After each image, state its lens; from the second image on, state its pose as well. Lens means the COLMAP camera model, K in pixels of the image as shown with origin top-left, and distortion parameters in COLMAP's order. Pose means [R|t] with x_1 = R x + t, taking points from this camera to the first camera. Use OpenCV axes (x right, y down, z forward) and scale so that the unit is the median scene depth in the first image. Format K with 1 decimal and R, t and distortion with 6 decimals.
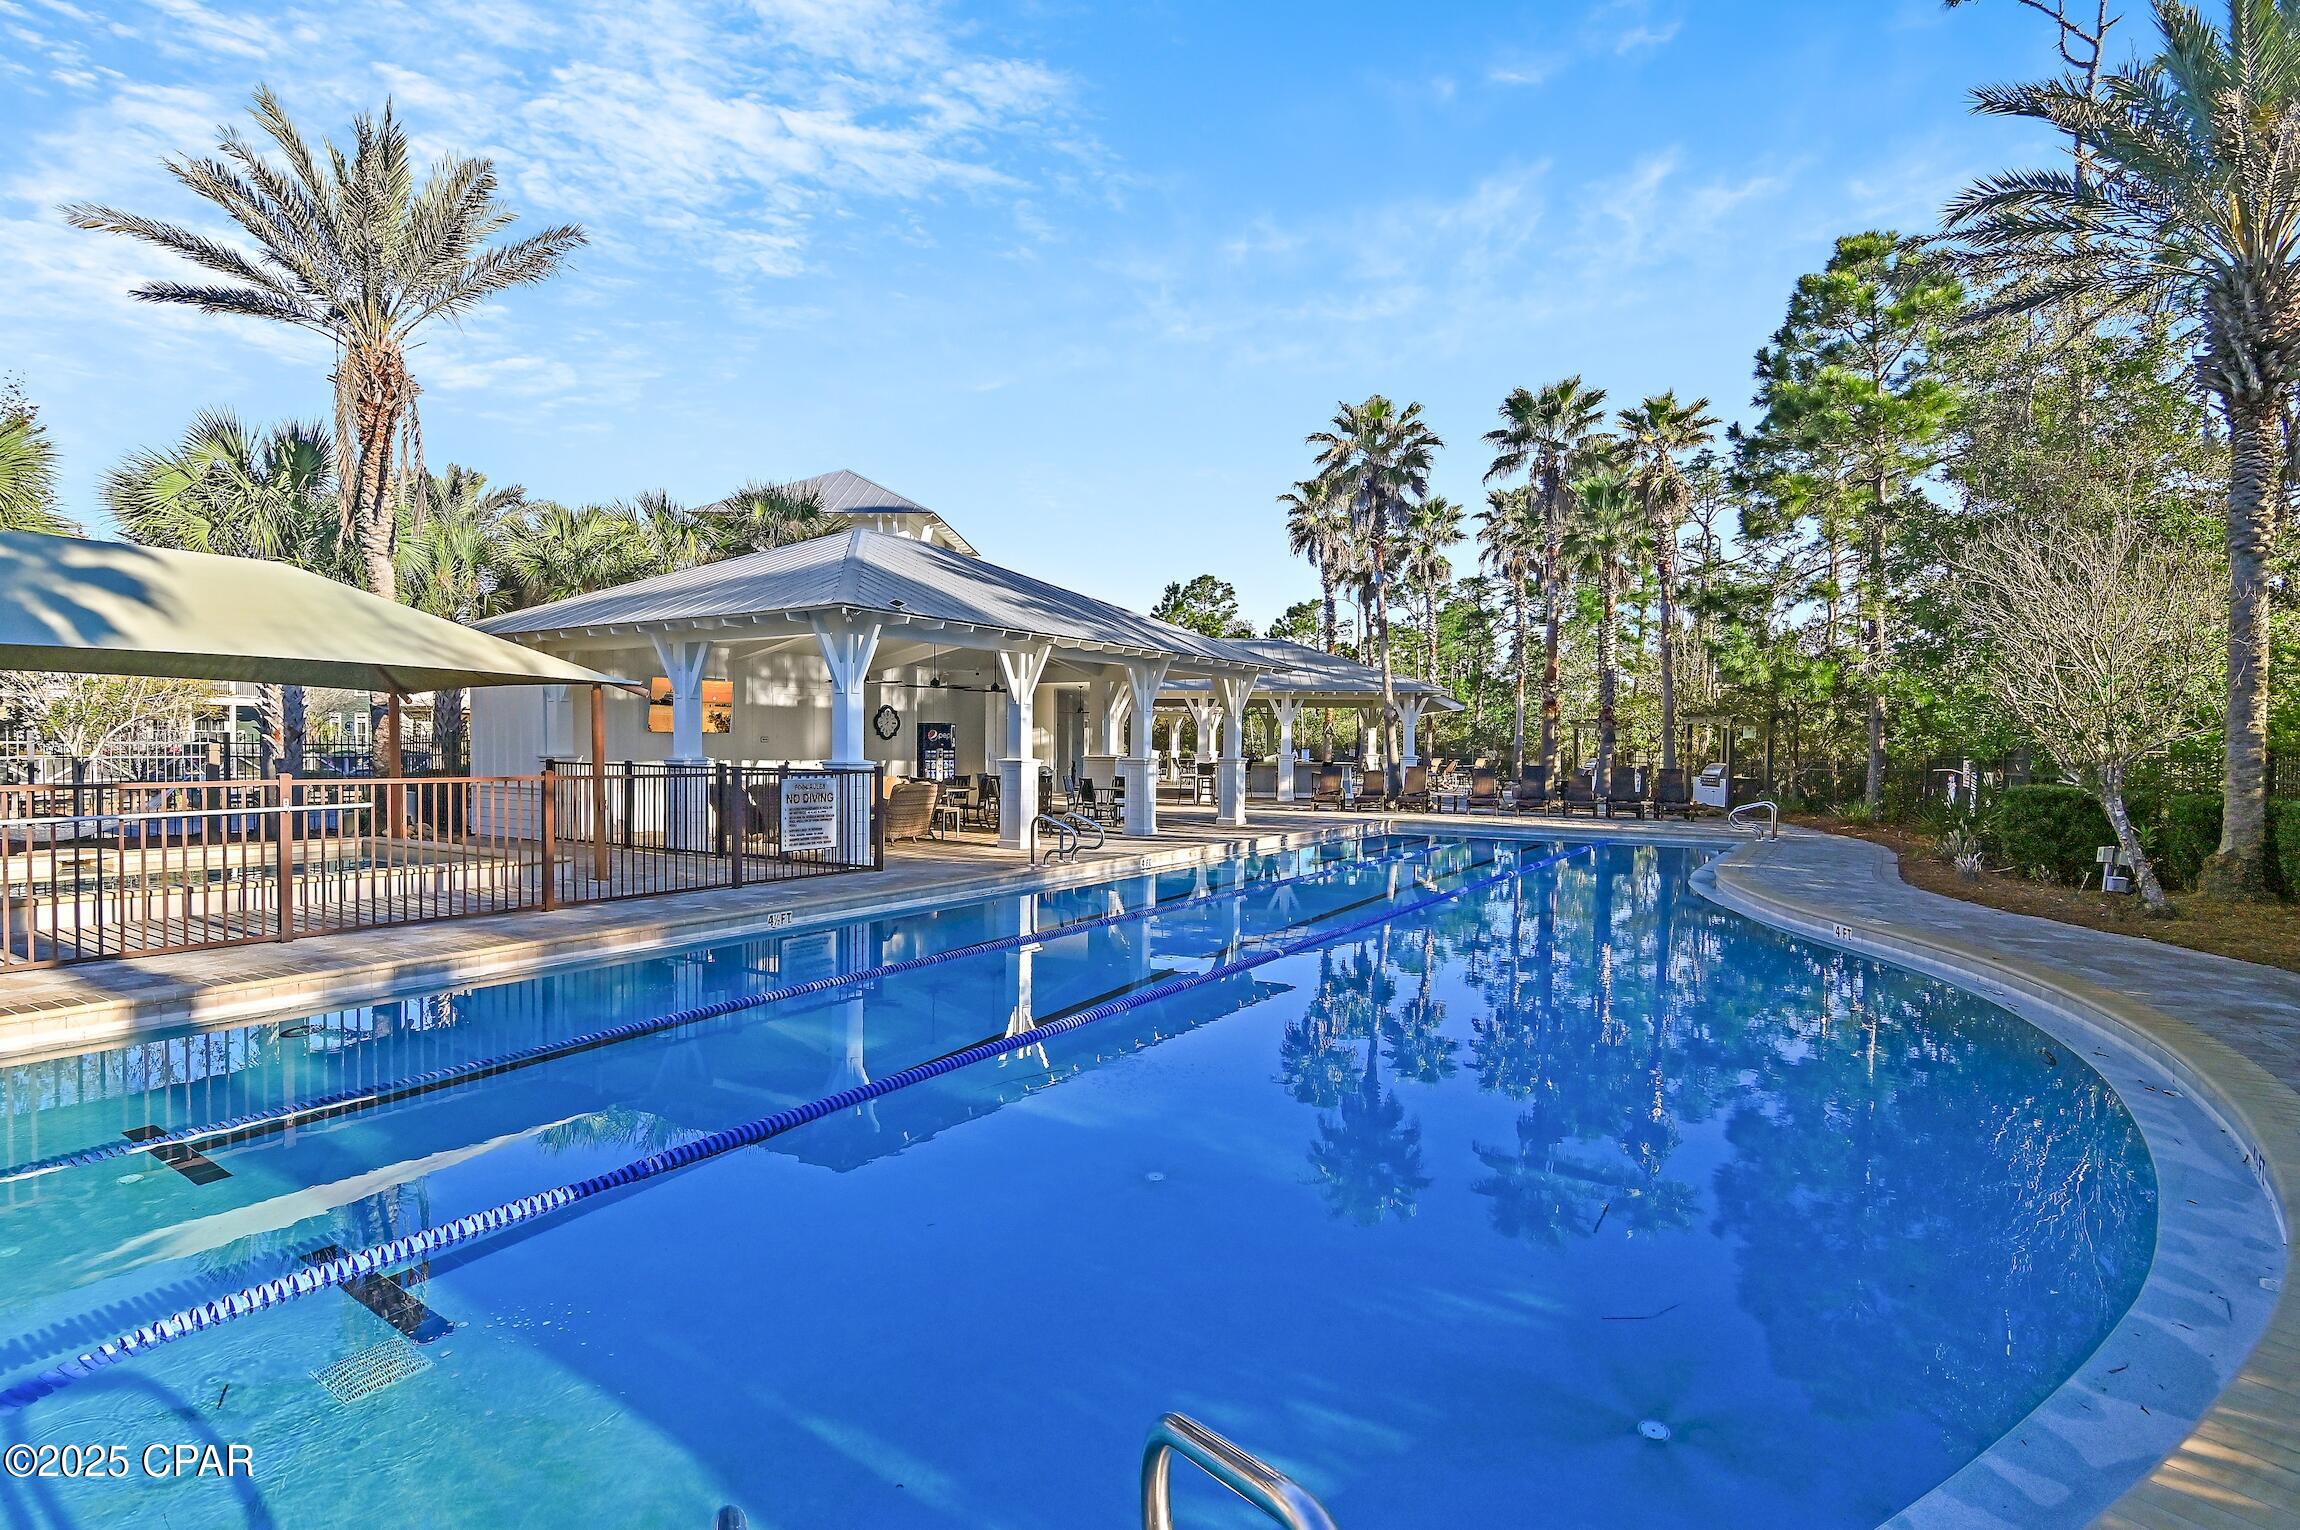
lens RADIAL K [[1179.7, 0, 1137.4], [0, 1179.7, 793.2], [0, 0, 1]] dist [-0.013158, 0.000597]
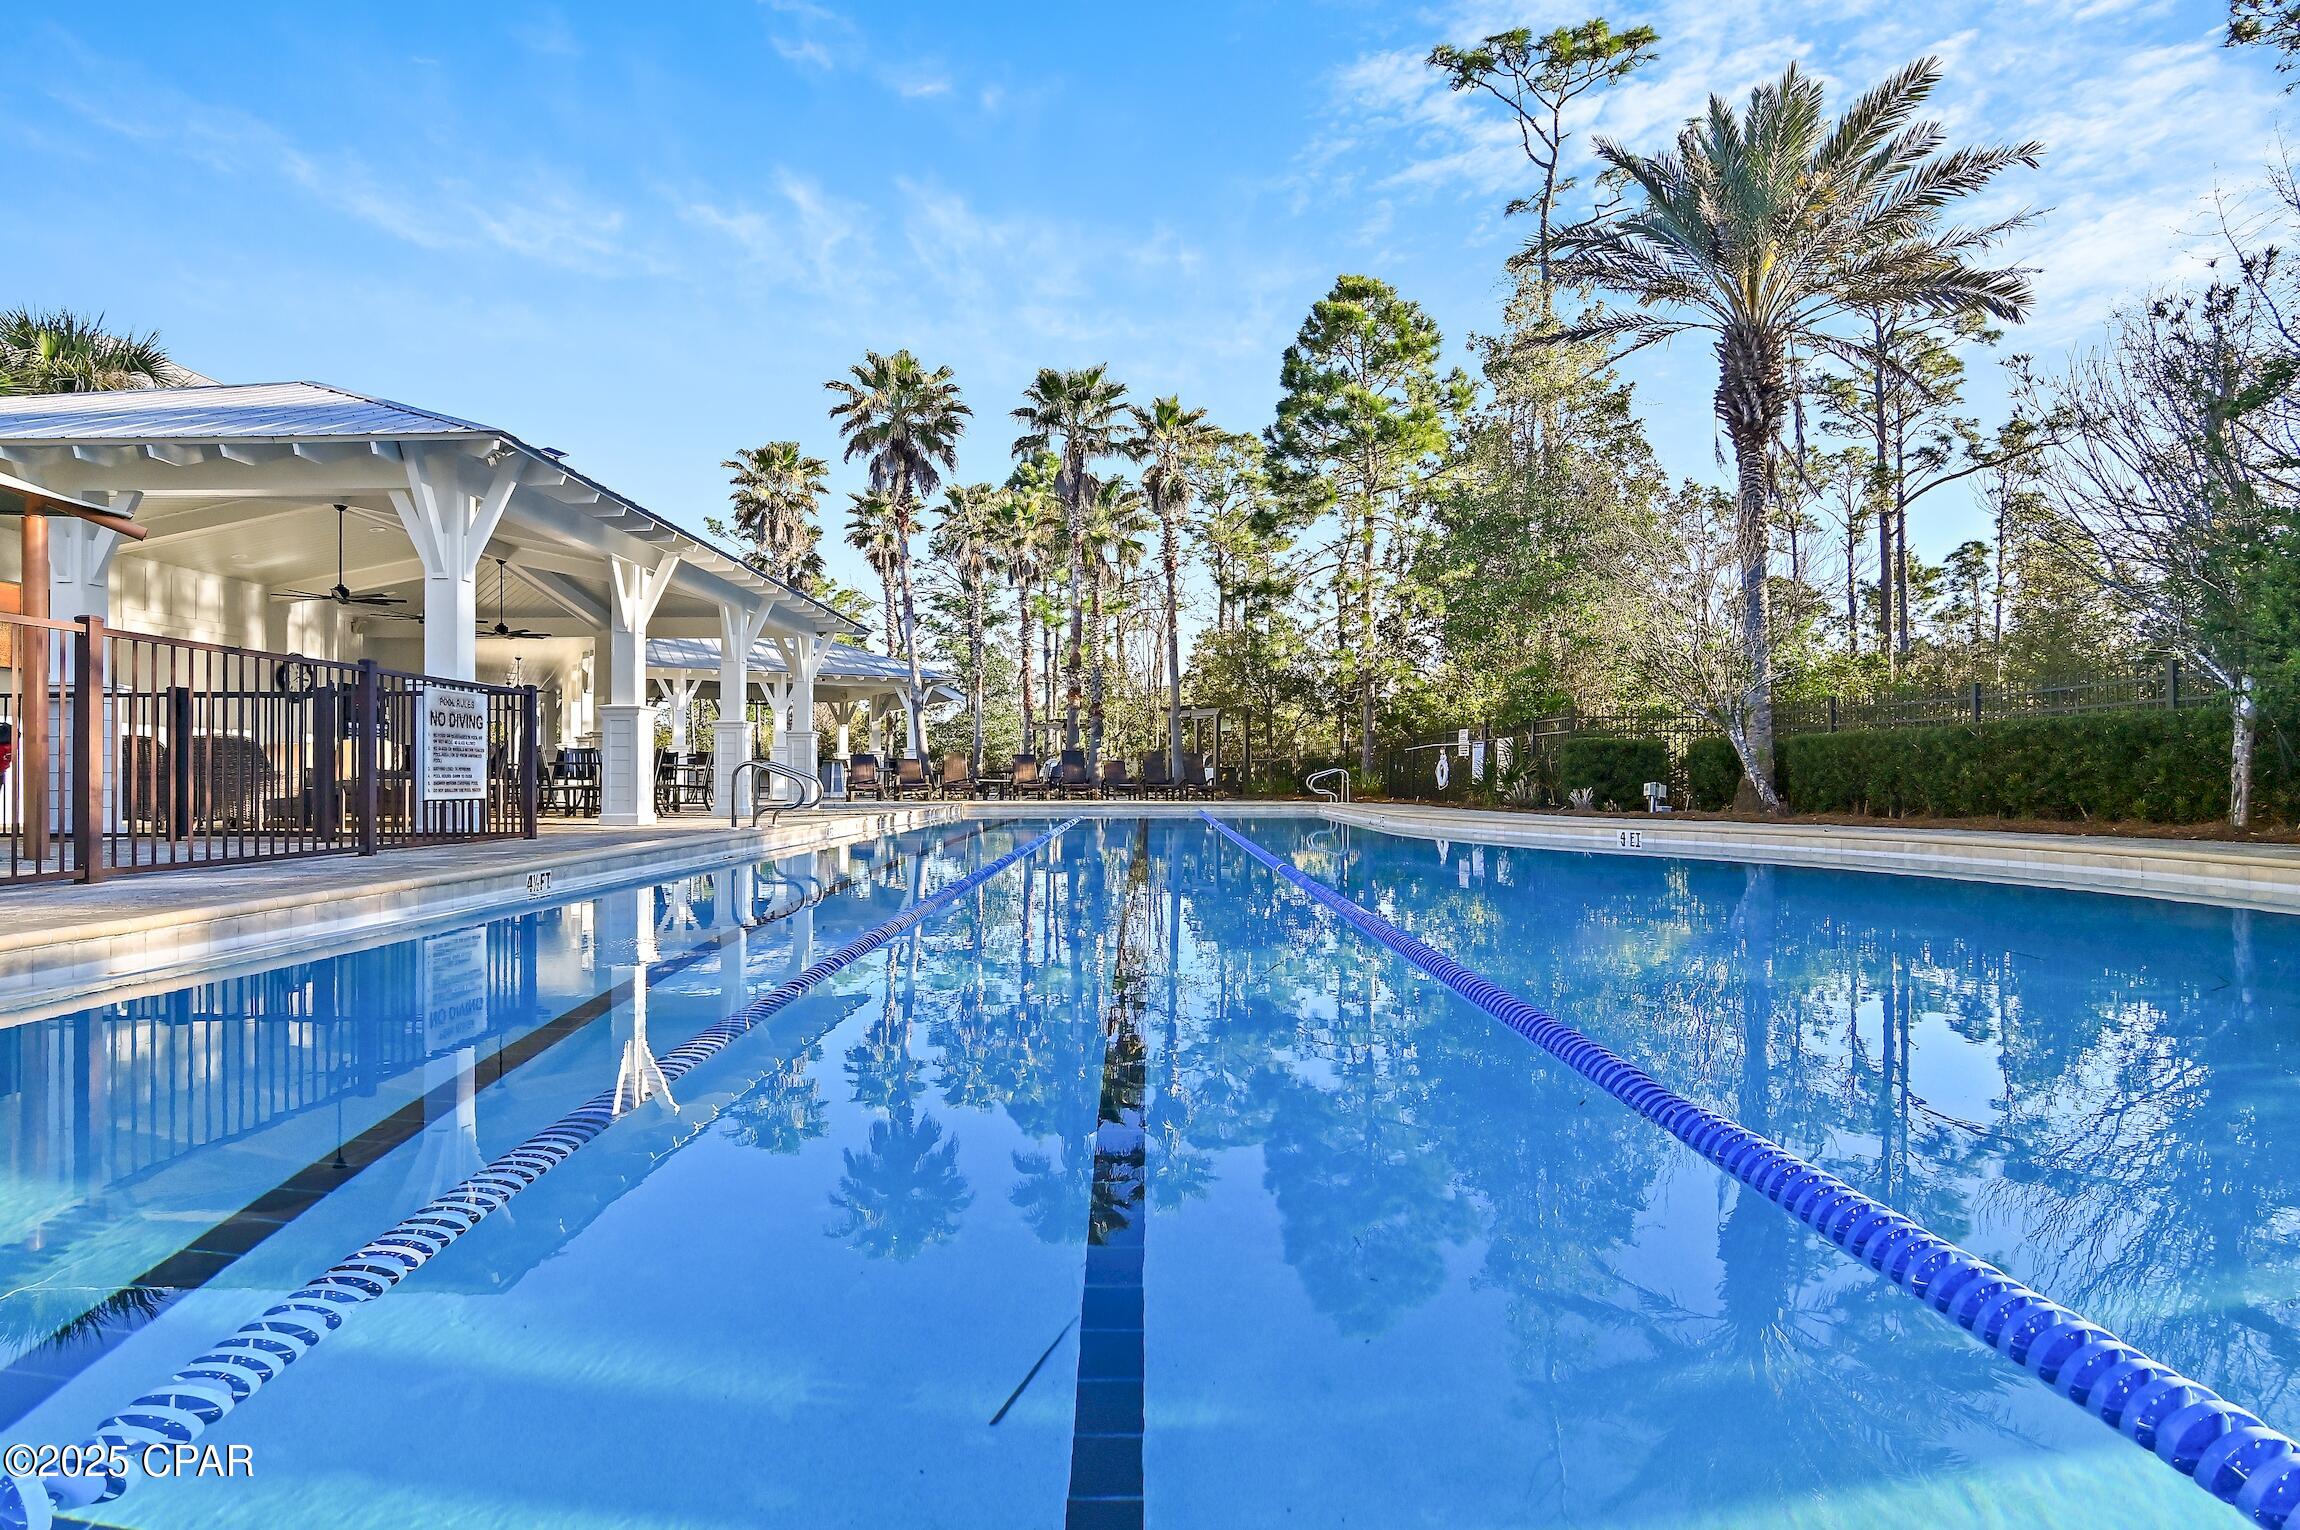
lens RADIAL K [[1214.0, 0, 1167.5], [0, 1214.0, 777.3], [0, 0, 1]] dist [-0.003176, 0.000096]
pose [[0.839924, -0.009143, 0.542626, -0.152754], [0.030300, 0.999089, -0.030067, 0.033051], [-0.541857, 0.041695, 0.839436, 0.111173]]
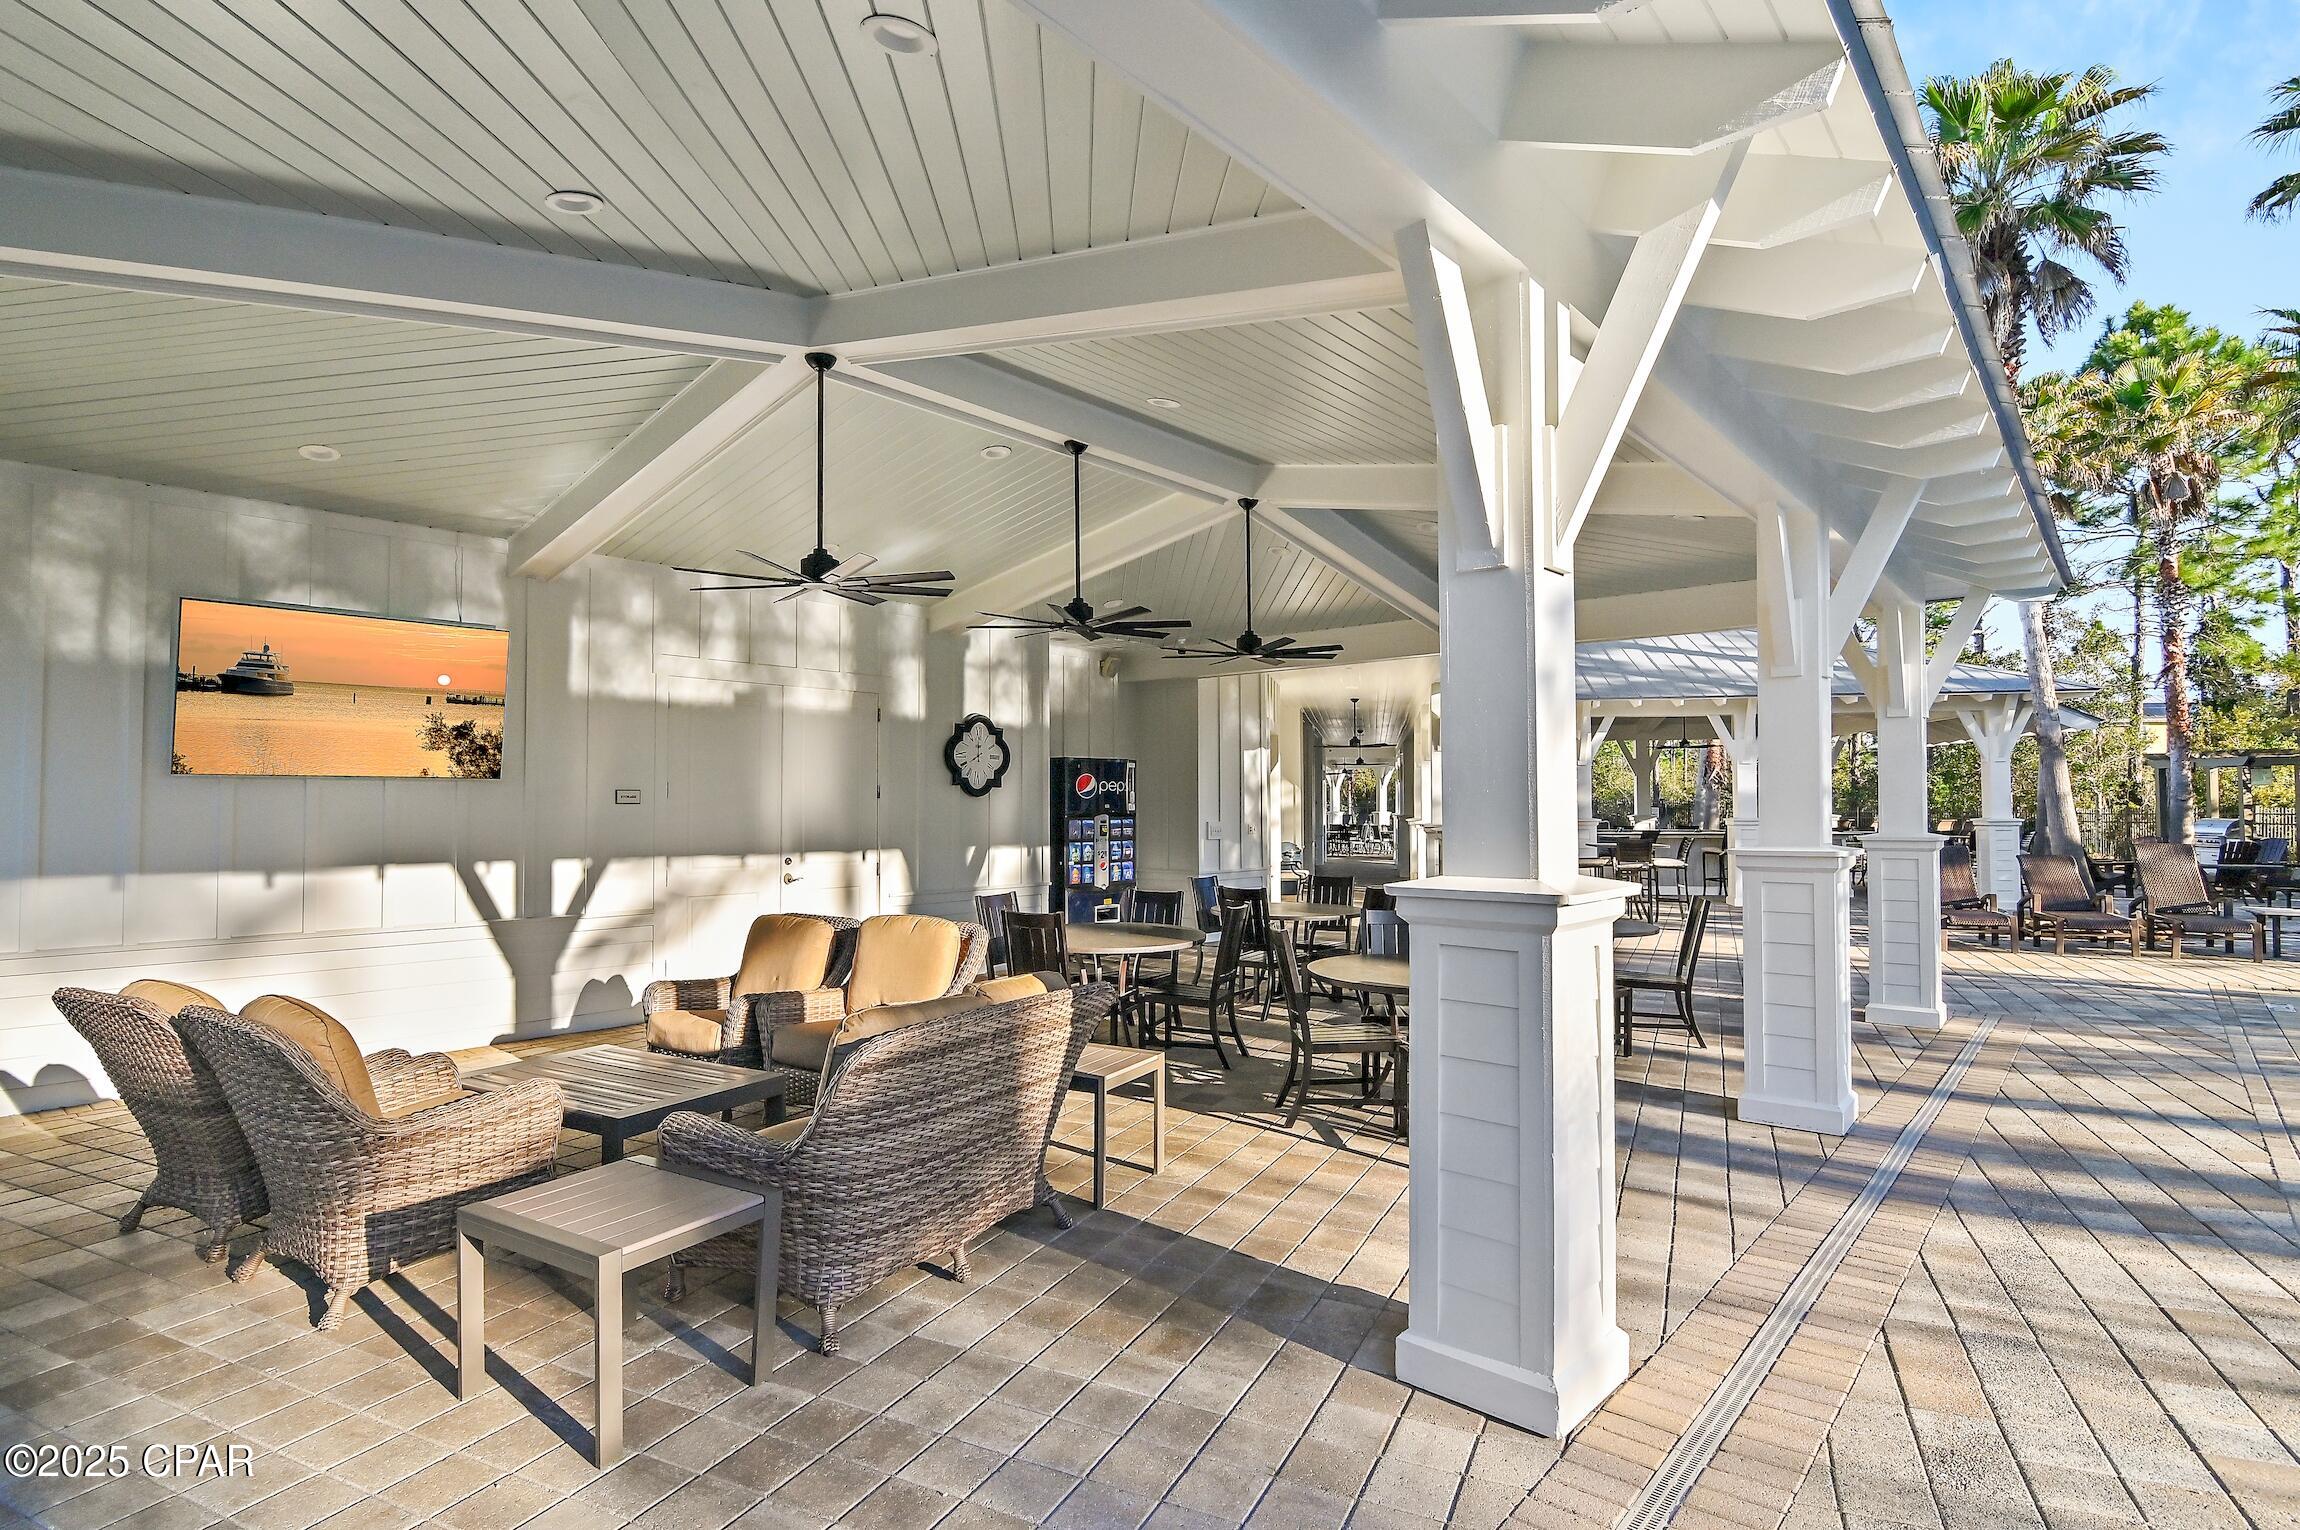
lens RADIAL K [[1214.0, 0, 1167.5], [0, 1214.0, 777.3], [0, 0, 1]] dist [-0.003176, 0.000096]
pose [[0.992840, -0.013436, -0.118690, -0.085835], [0.005889, 0.997951, -0.063709, -0.022082], [0.119303, 0.062554, 0.990885, 0.533046]]
